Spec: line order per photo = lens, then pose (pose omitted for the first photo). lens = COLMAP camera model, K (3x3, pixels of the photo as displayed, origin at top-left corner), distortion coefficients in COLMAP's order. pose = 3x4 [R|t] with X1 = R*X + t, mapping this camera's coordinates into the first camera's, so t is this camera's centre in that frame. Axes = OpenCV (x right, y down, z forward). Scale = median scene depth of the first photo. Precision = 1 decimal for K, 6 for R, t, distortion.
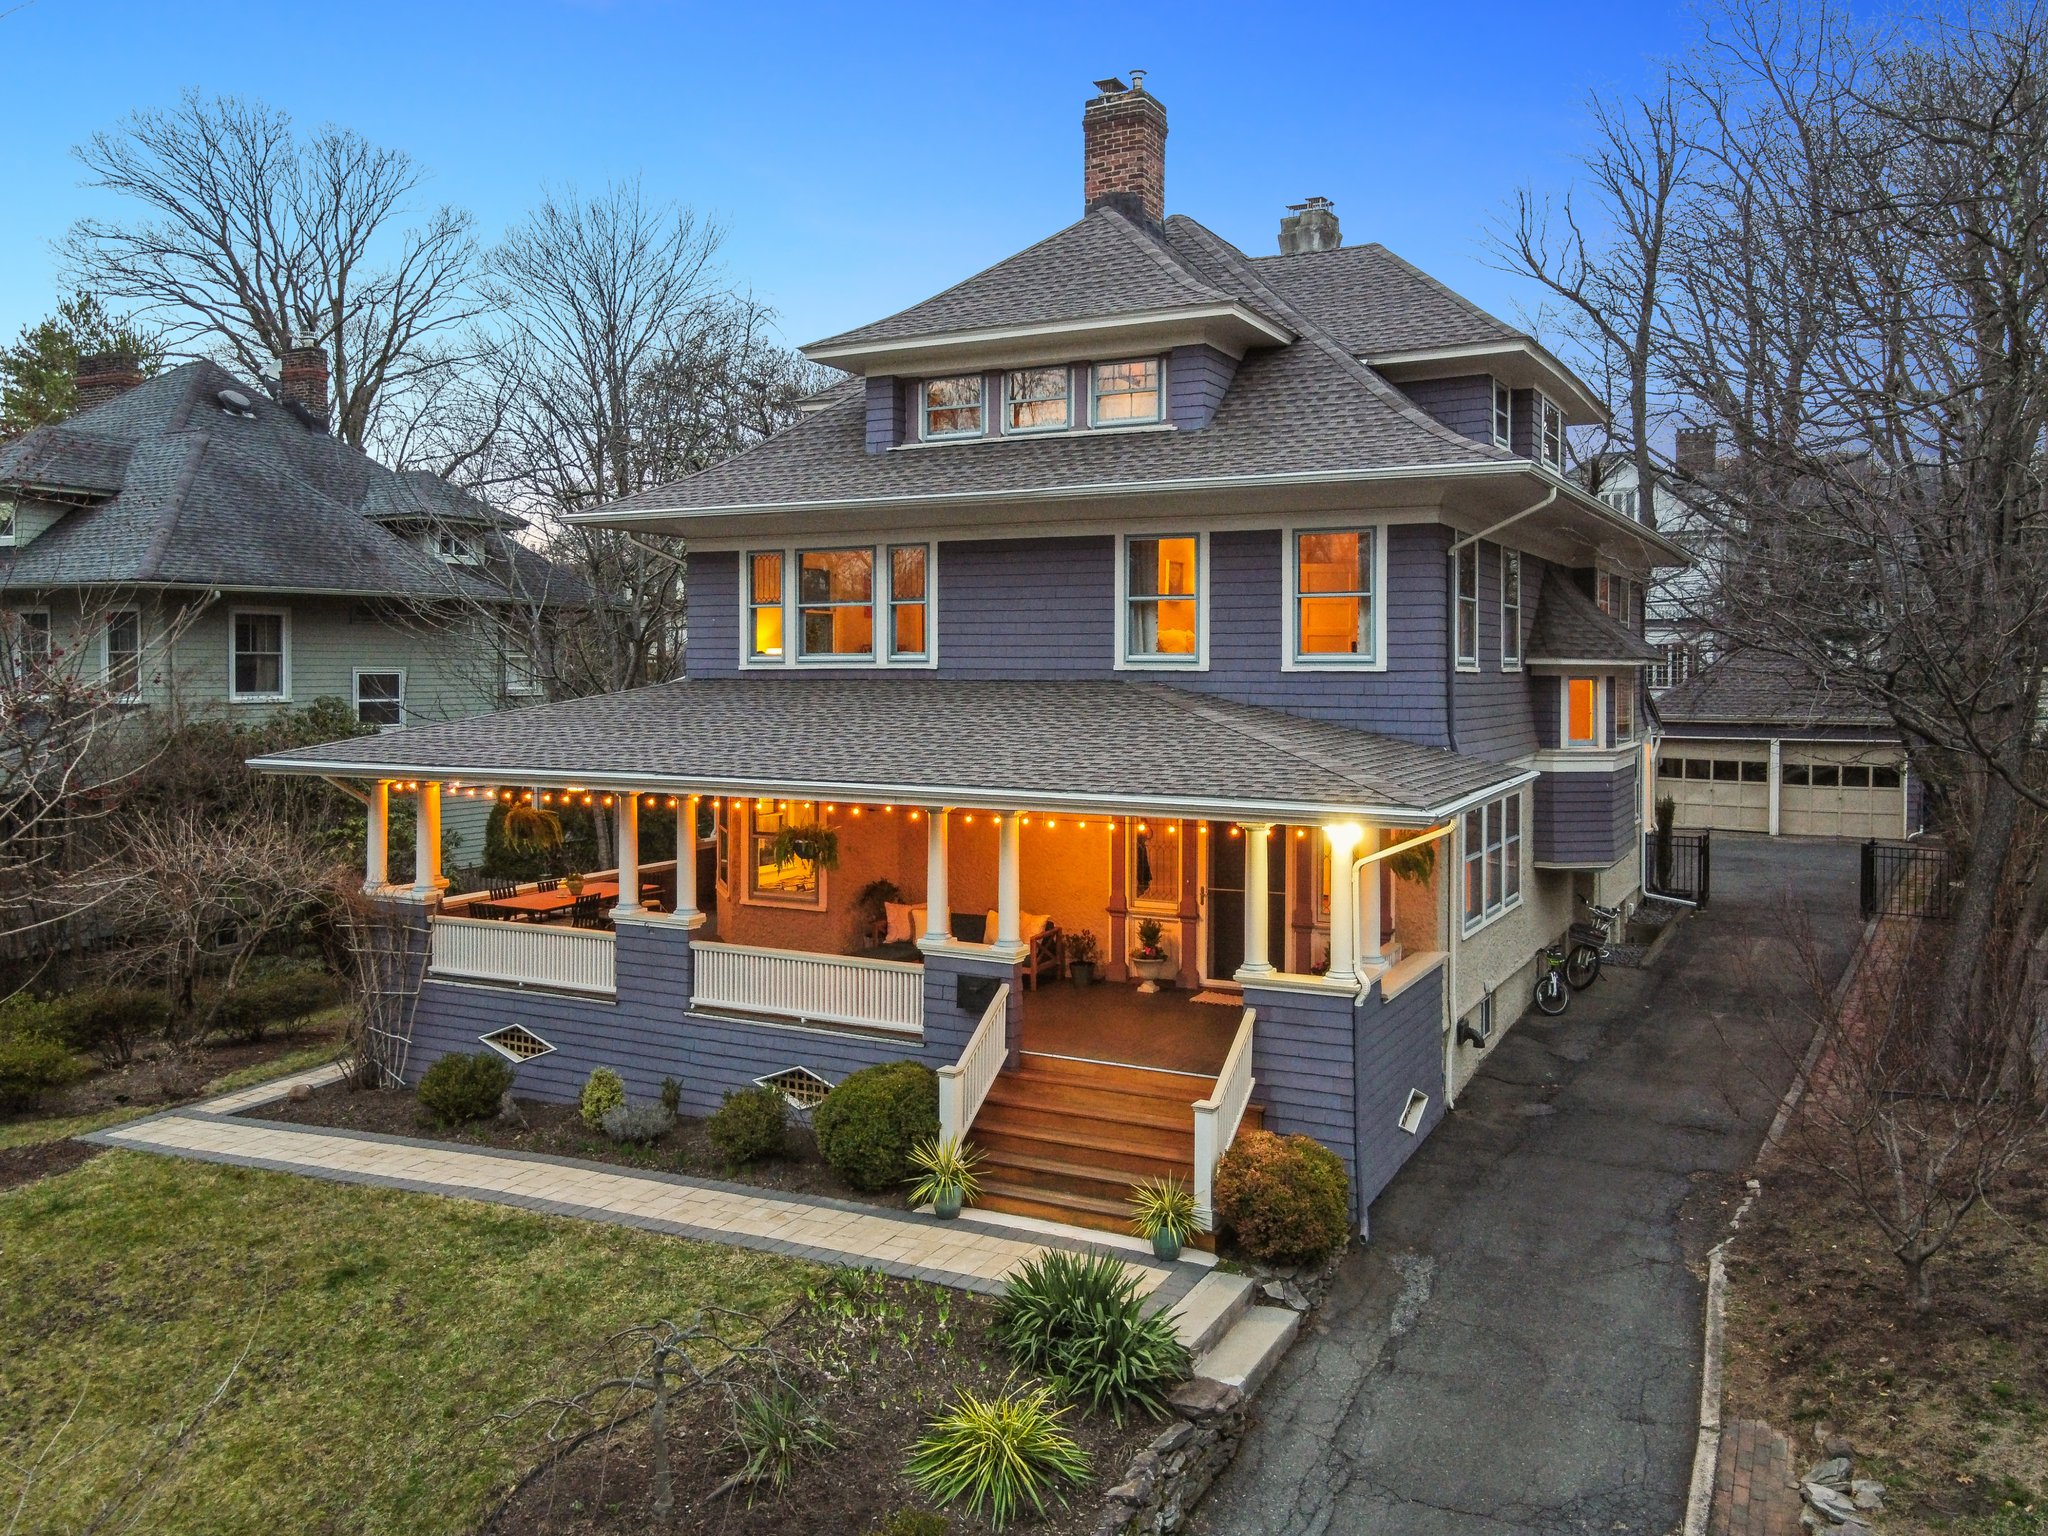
lens RADIAL K [[1615.2, 0, 1024.1], [0, 1615.2, 659.8], [0, 0, 1]] dist [0.002969, 0.002611]
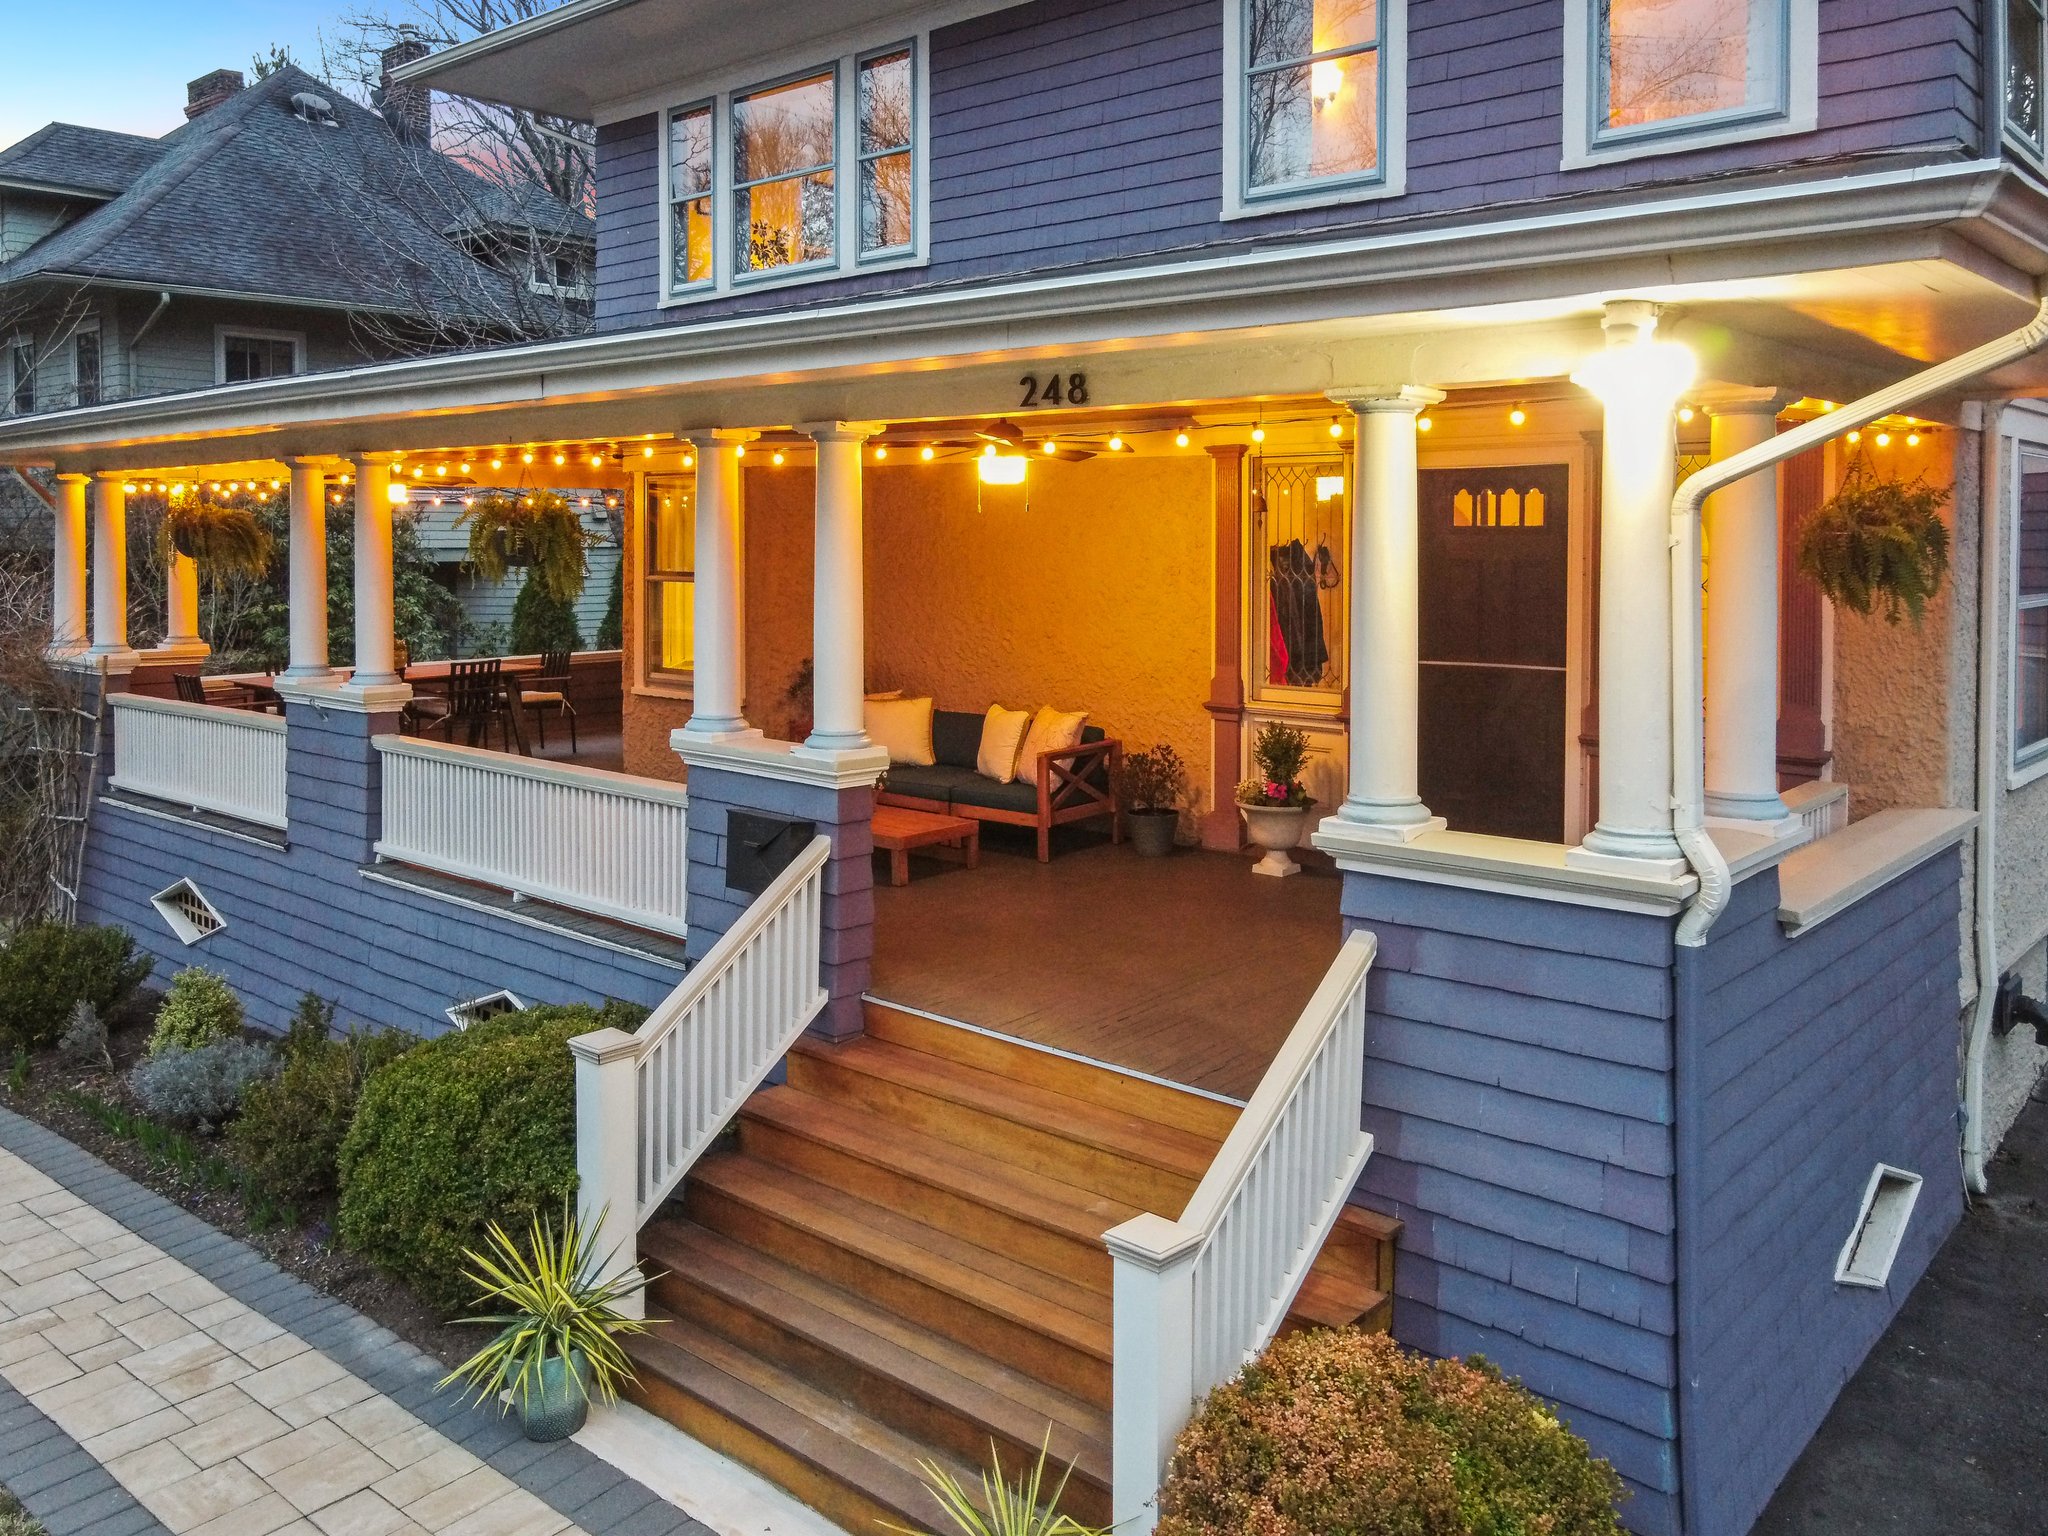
lens RADIAL K [[1643.3, 0, 1040.0], [0, 1643.3, 555.8], [0, 0, 1]] dist [0.012069, 0.005830]
pose [[0.972836, 0.004290, -0.231455, 0.132313], [-0.000653, 0.999875, 0.015790, 0.112260], [0.231494, -0.015210, 0.972717, 0.554260]]
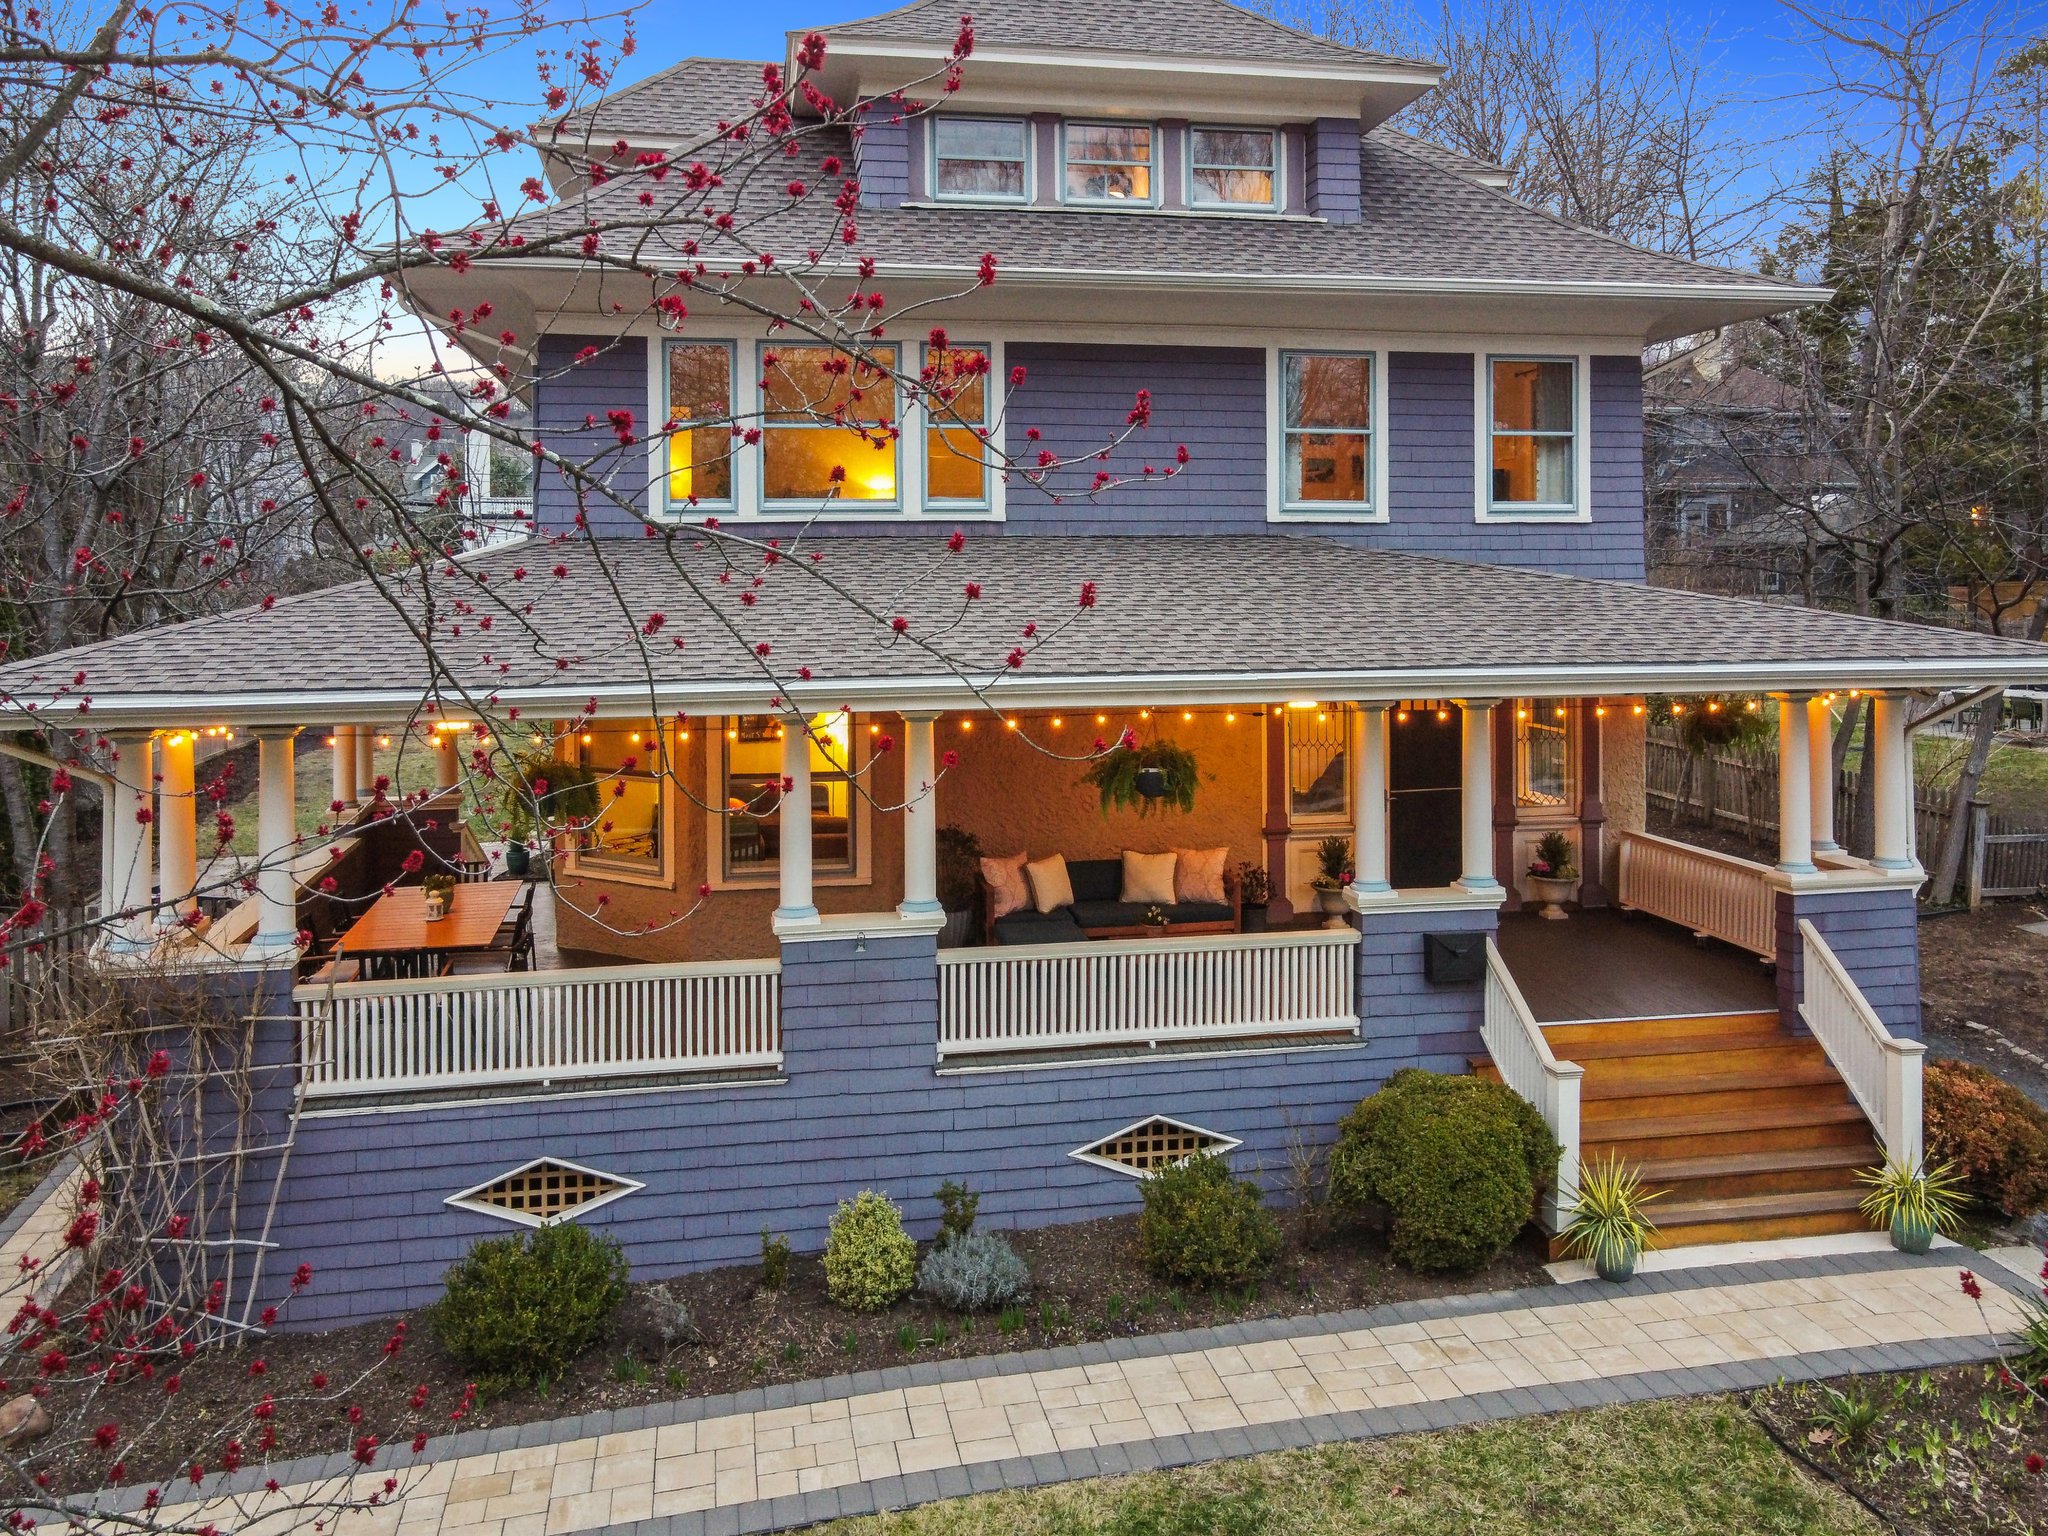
lens RADIAL K [[1643.3, 0, 1040.0], [0, 1643.3, 555.8], [0, 0, 1]] dist [0.012069, 0.005830]
pose [[0.776879, -0.001114, 0.629649, -0.591433], [0.005349, 0.999974, -0.004830, 0.029075], [-0.629627, 0.007121, 0.776865, 0.511708]]
